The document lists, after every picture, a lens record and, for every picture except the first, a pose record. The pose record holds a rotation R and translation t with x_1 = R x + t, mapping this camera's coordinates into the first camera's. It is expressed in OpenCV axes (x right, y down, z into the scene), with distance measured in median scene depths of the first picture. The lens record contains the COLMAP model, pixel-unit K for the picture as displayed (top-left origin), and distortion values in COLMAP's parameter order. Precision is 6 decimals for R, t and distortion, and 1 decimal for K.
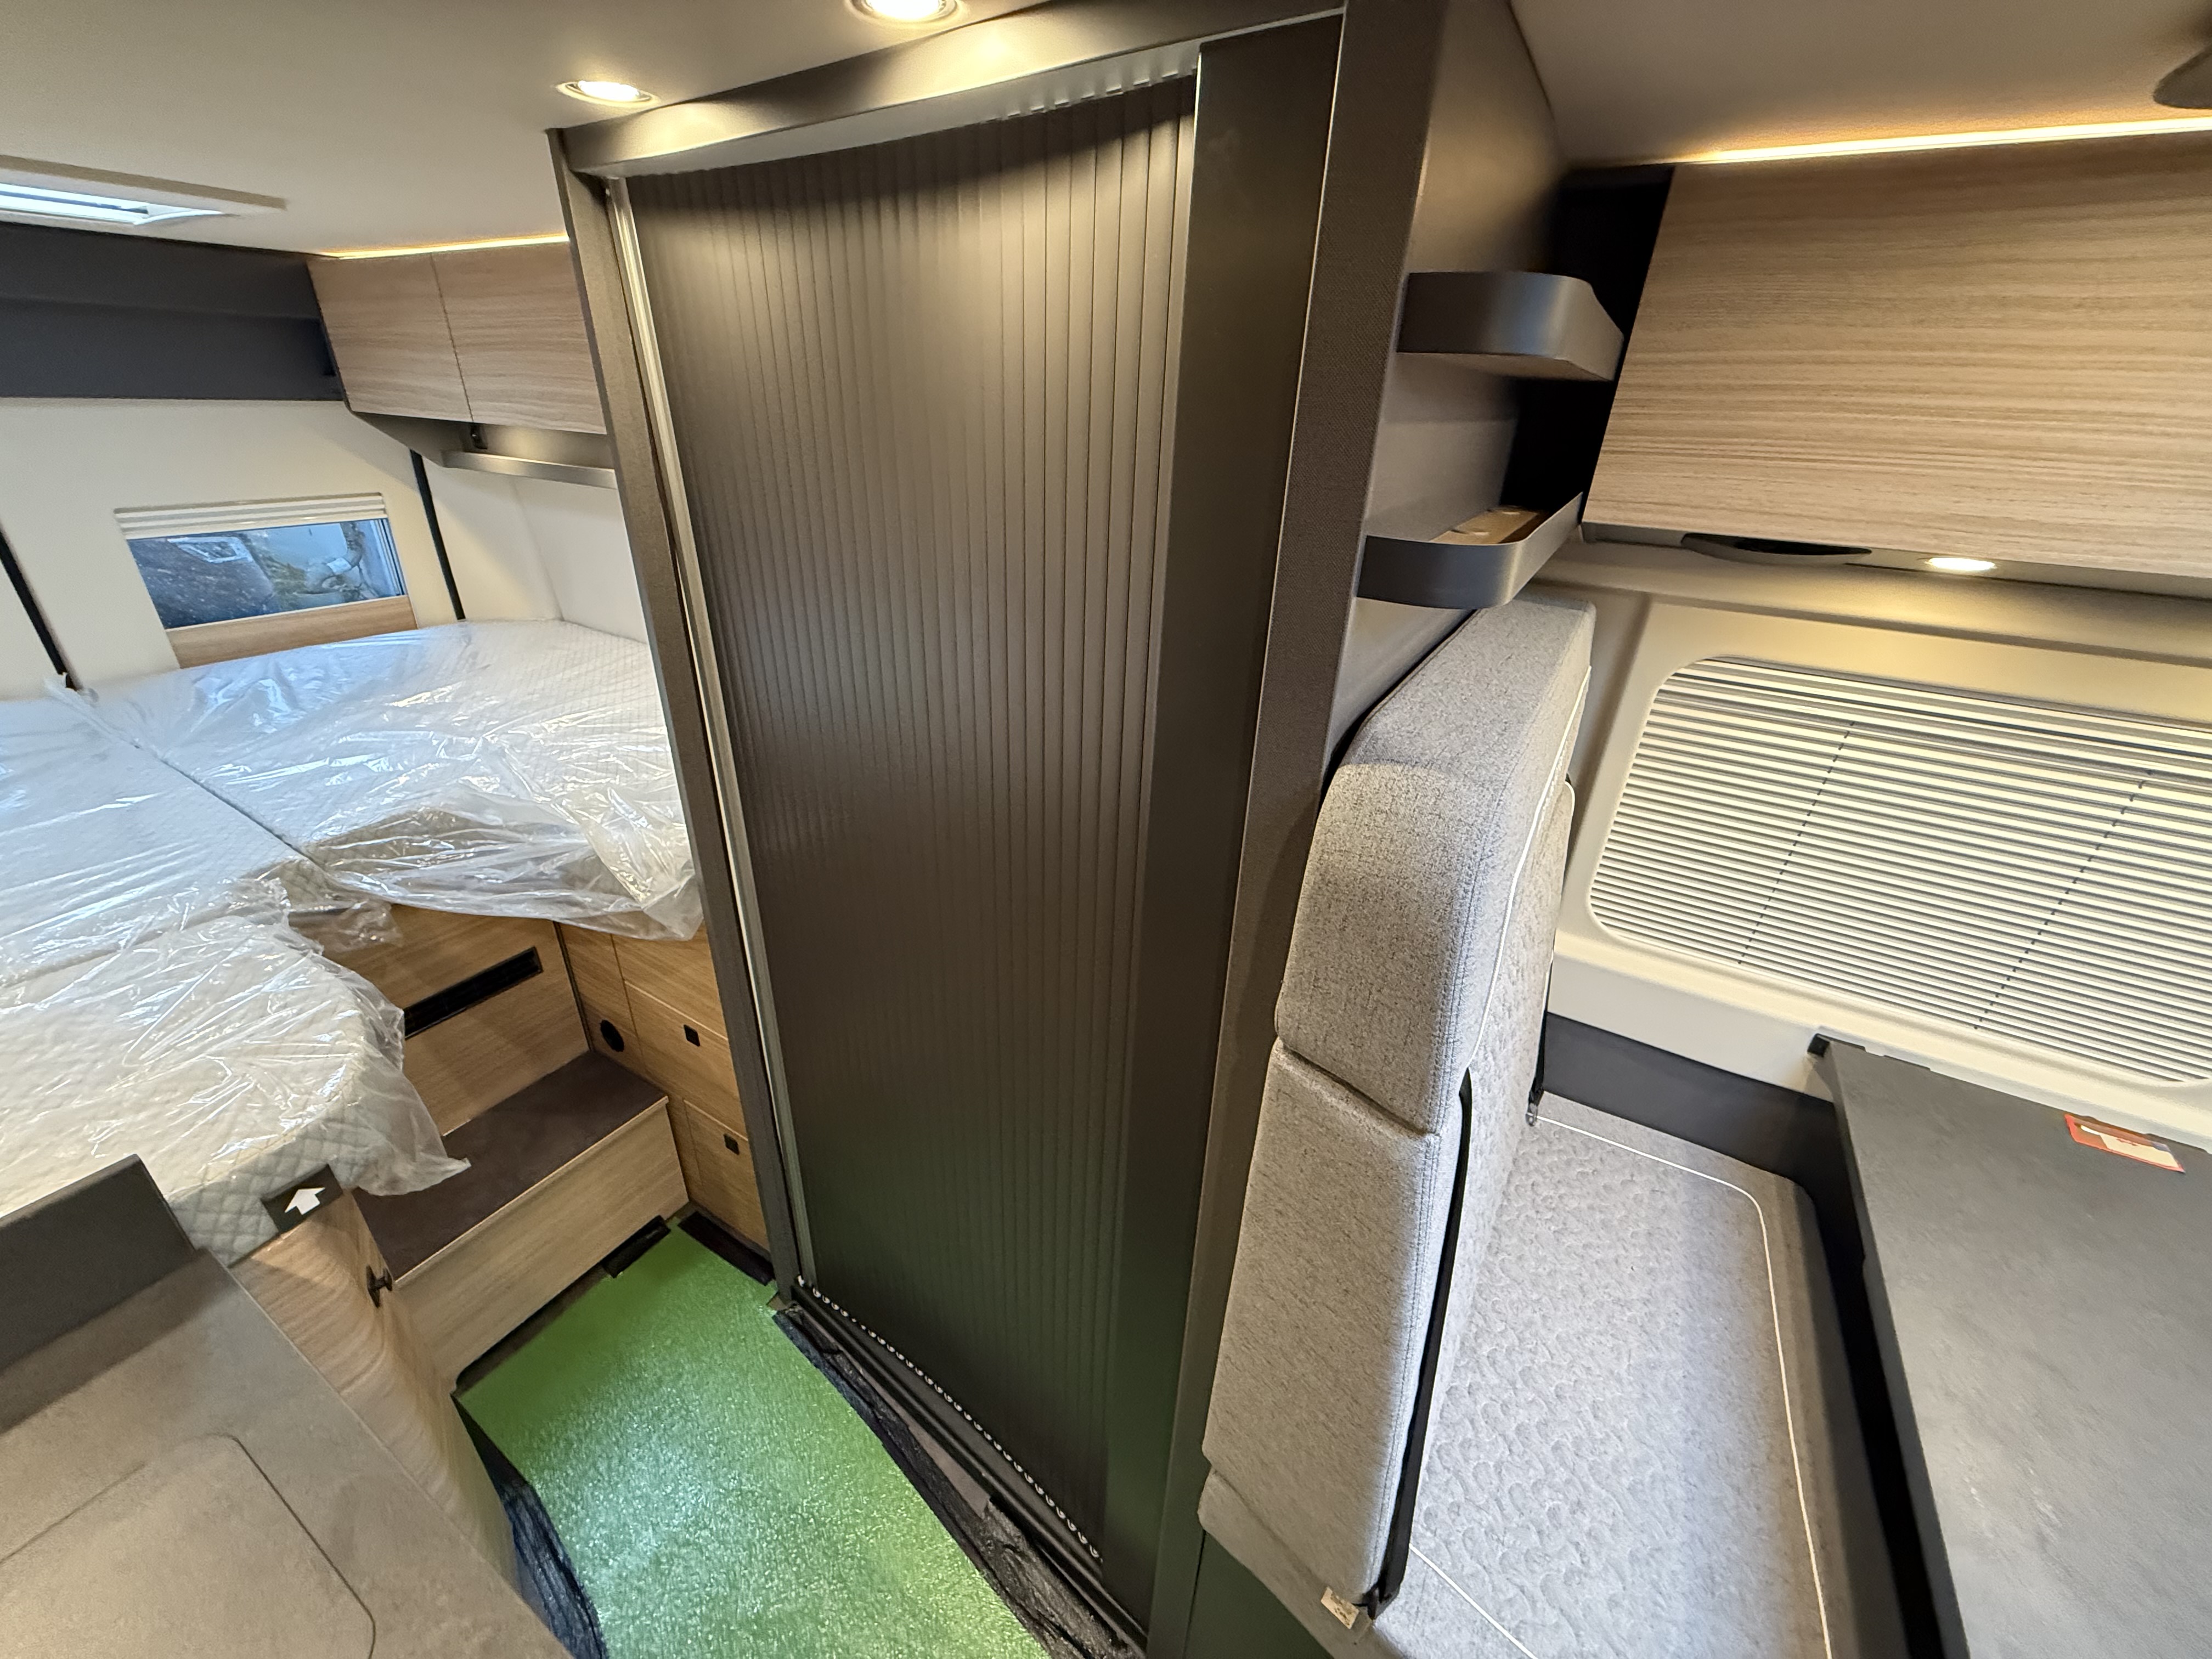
lens RADIAL K [[883.5, 0, 1095.1], [0, 883.5, 824.9], [0, 0, 1]] dist [-0.001563, 0.000346]
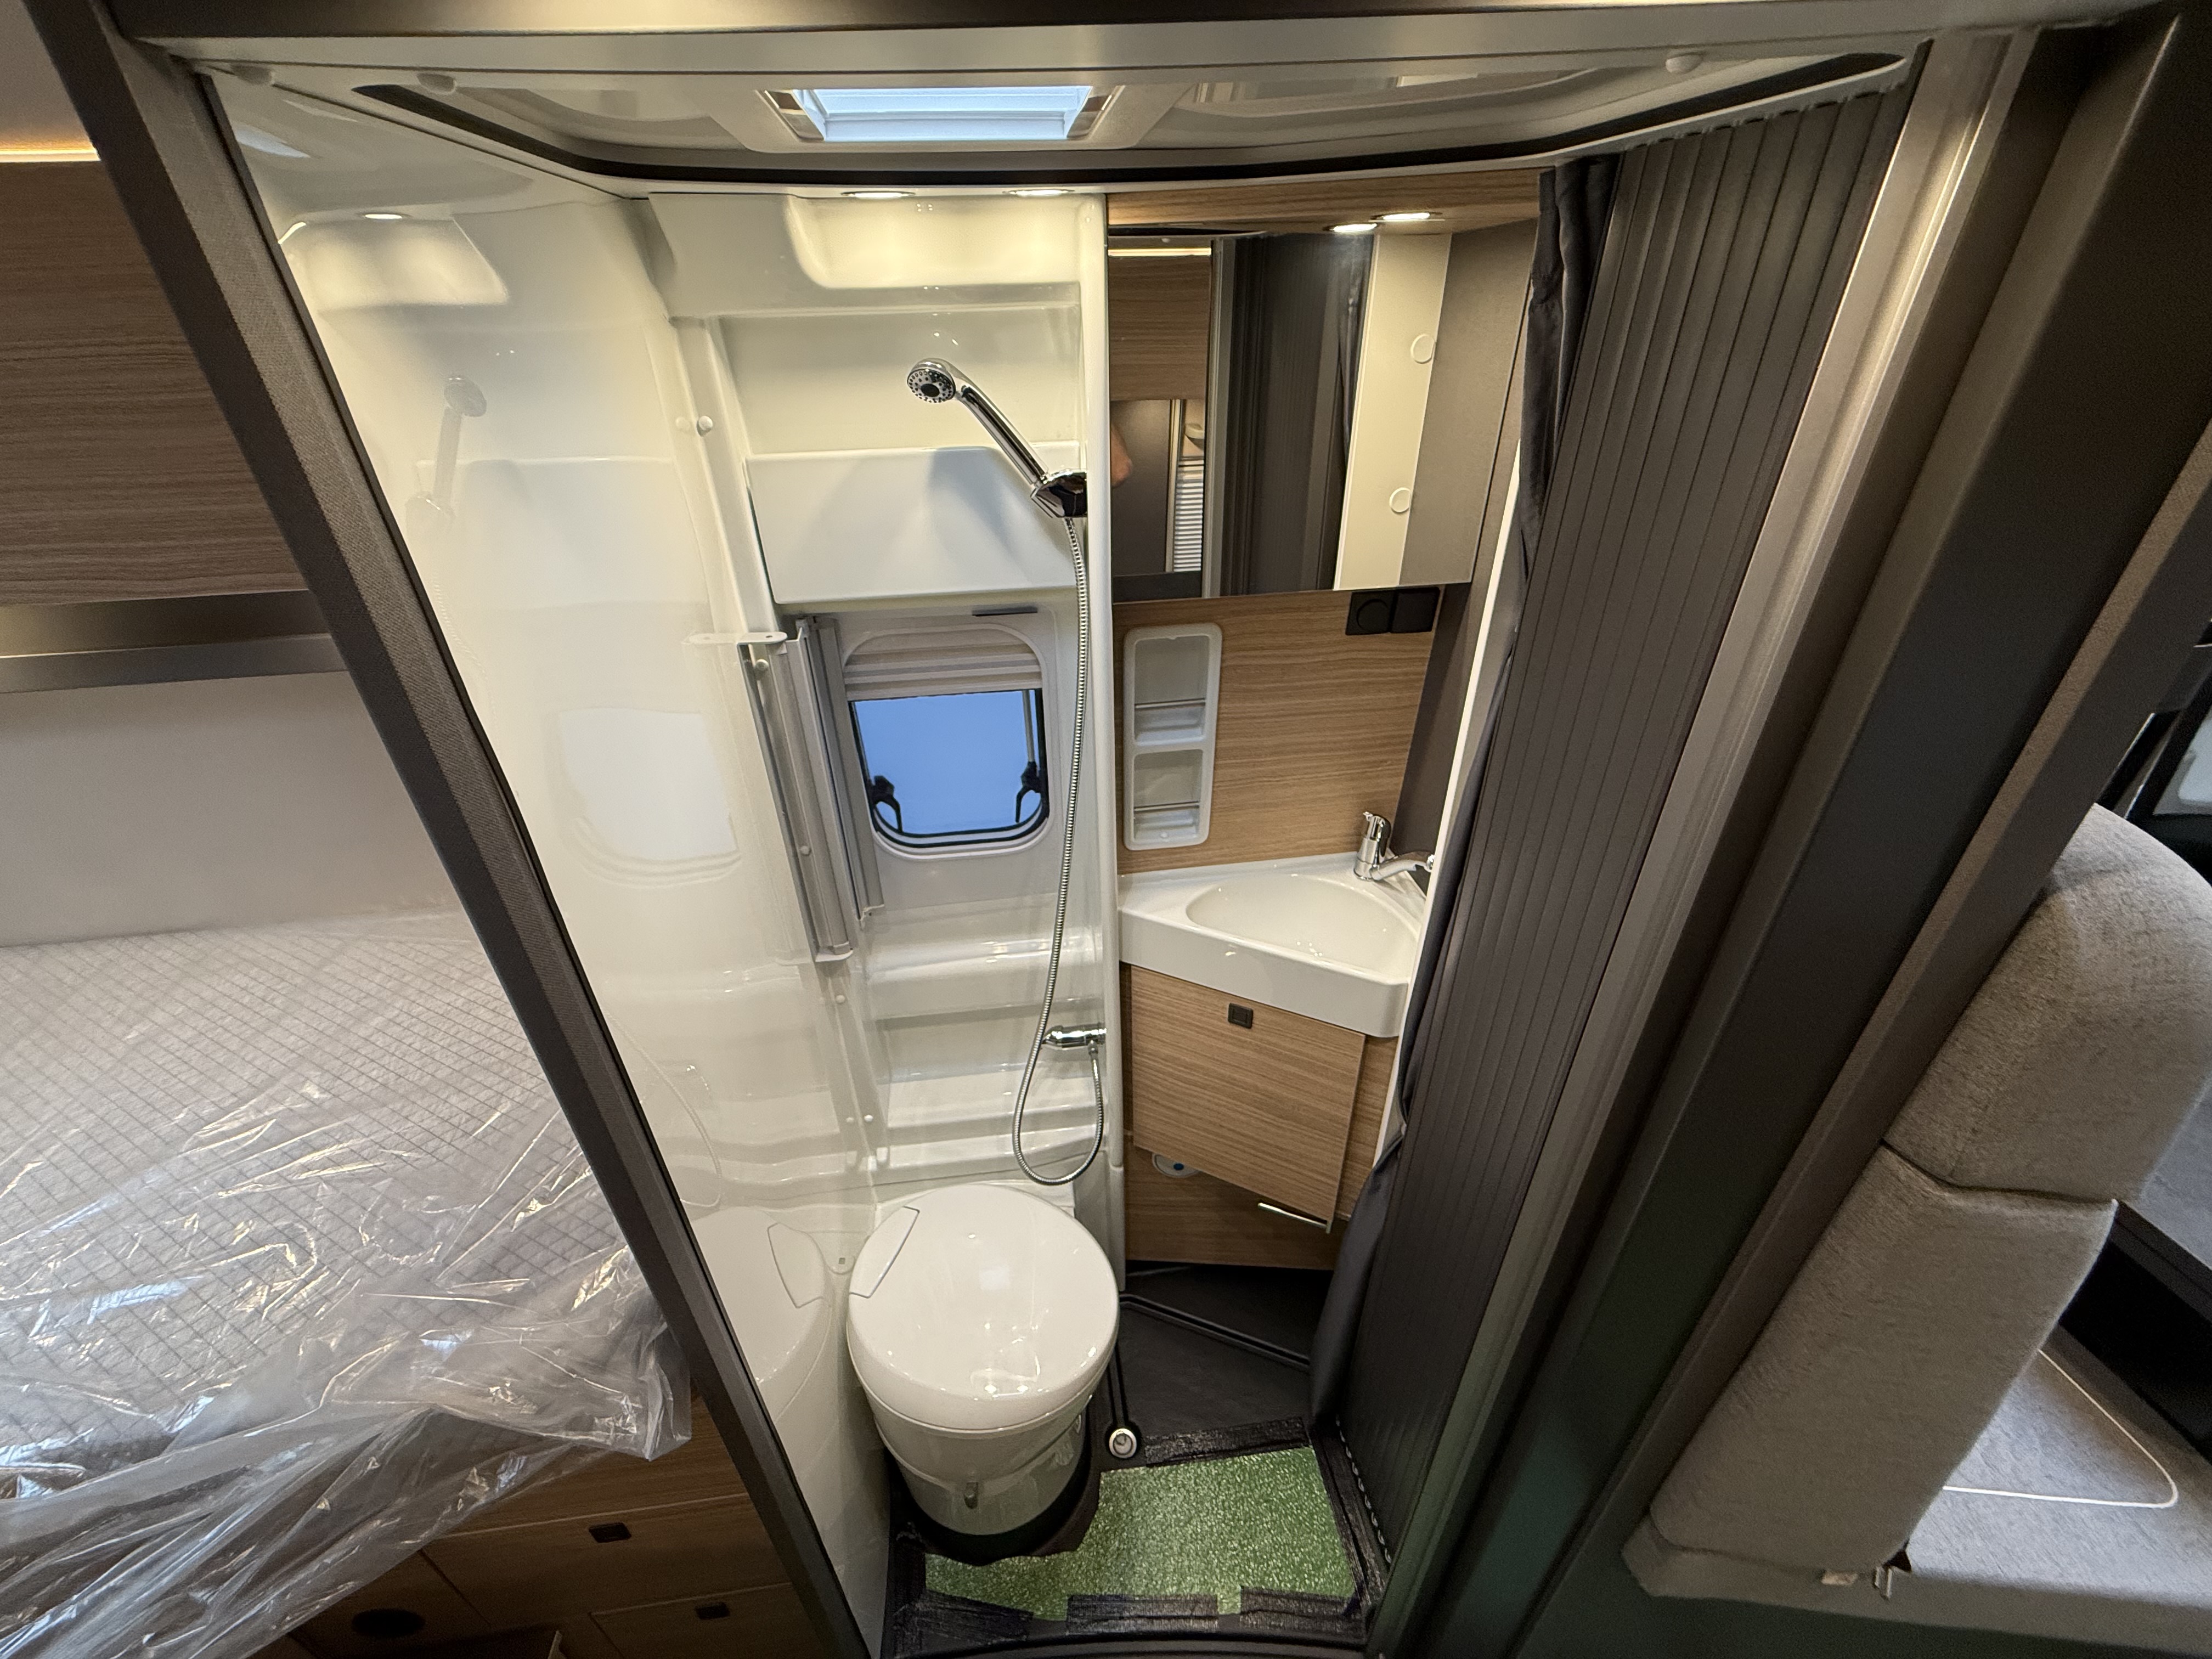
lens RADIAL K [[886.0, 0, 1107.1], [0, 886.0, 843.2], [0, 0, 1]] dist [-0.000278, 0.000019]
pose [[0.781598, -0.356358, 0.511970, -0.443870], [0.305979, 0.934252, 0.183166, -0.280291], [-0.543582, 0.013490, 0.839248, 0.392488]]
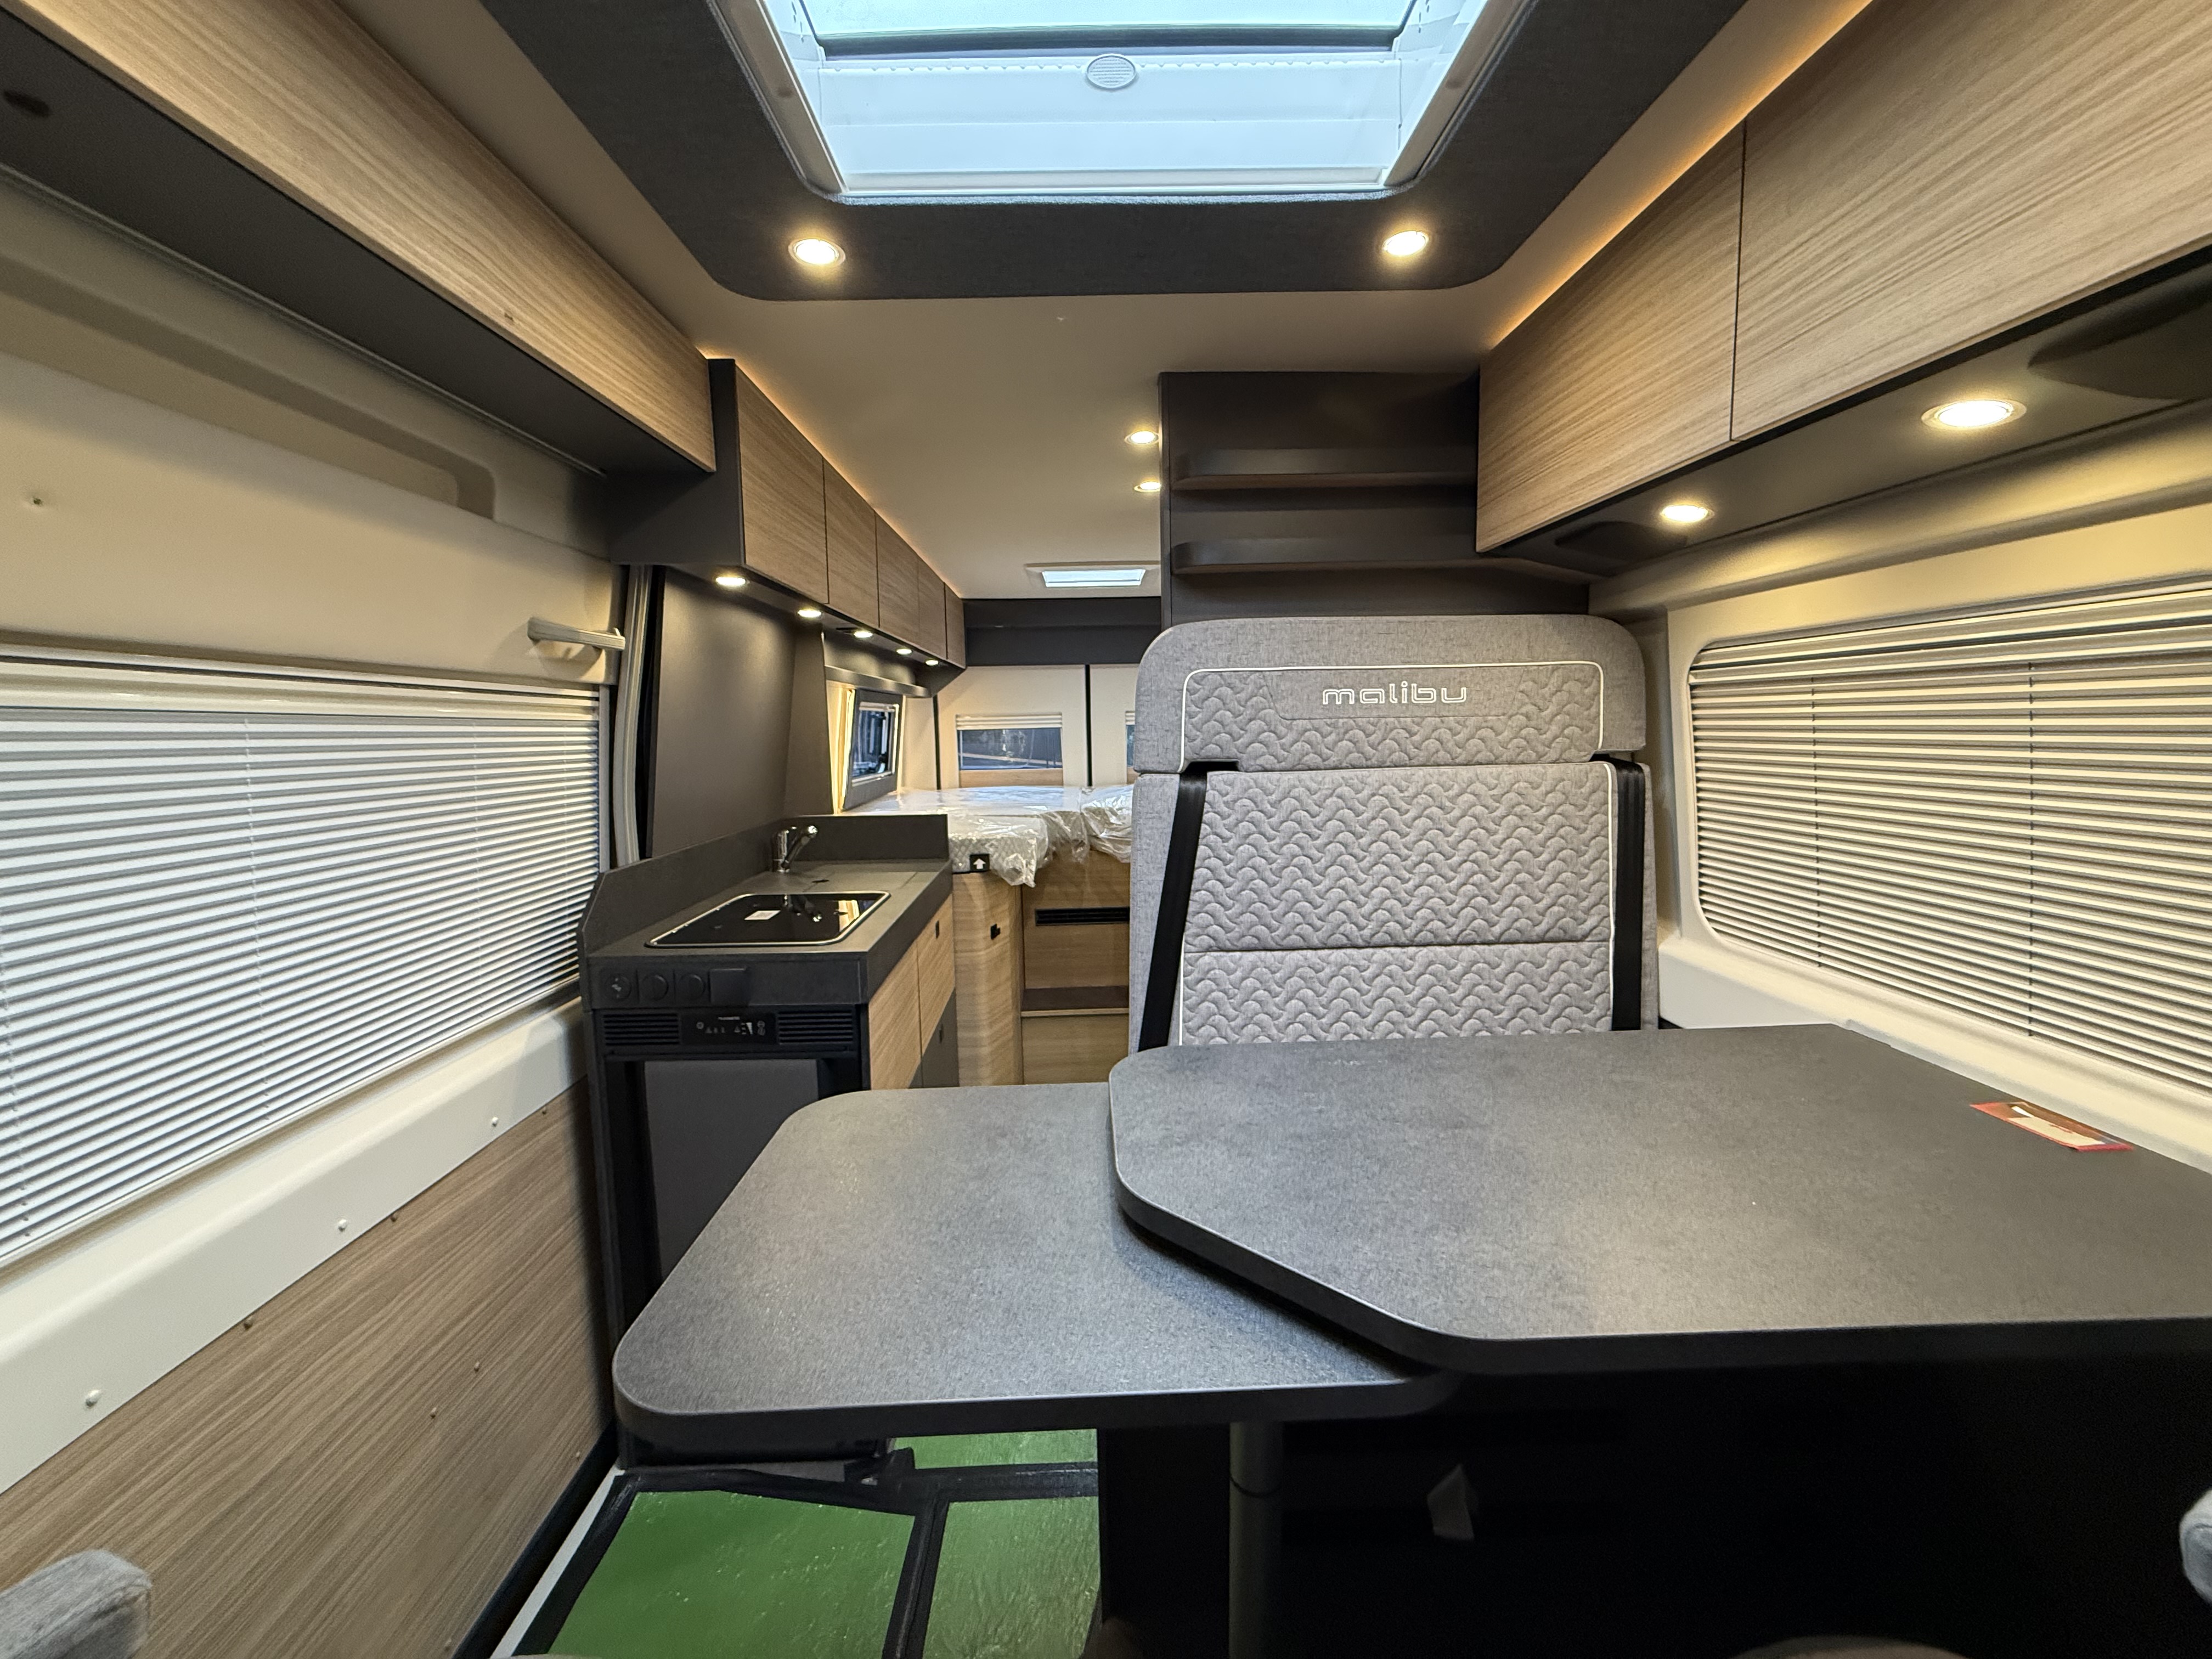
lens RADIAL K [[878.2, 0, 1097.1], [0, 878.2, 827.3], [0, 0, 1]] dist [-0.001528, 0.000201]
pose [[0.527730, 0.052276, -0.847802, 1.185123], [-0.340078, 0.927620, -0.154490, 0.450192], [0.778362, 0.369848, 0.507311, -0.112620]]
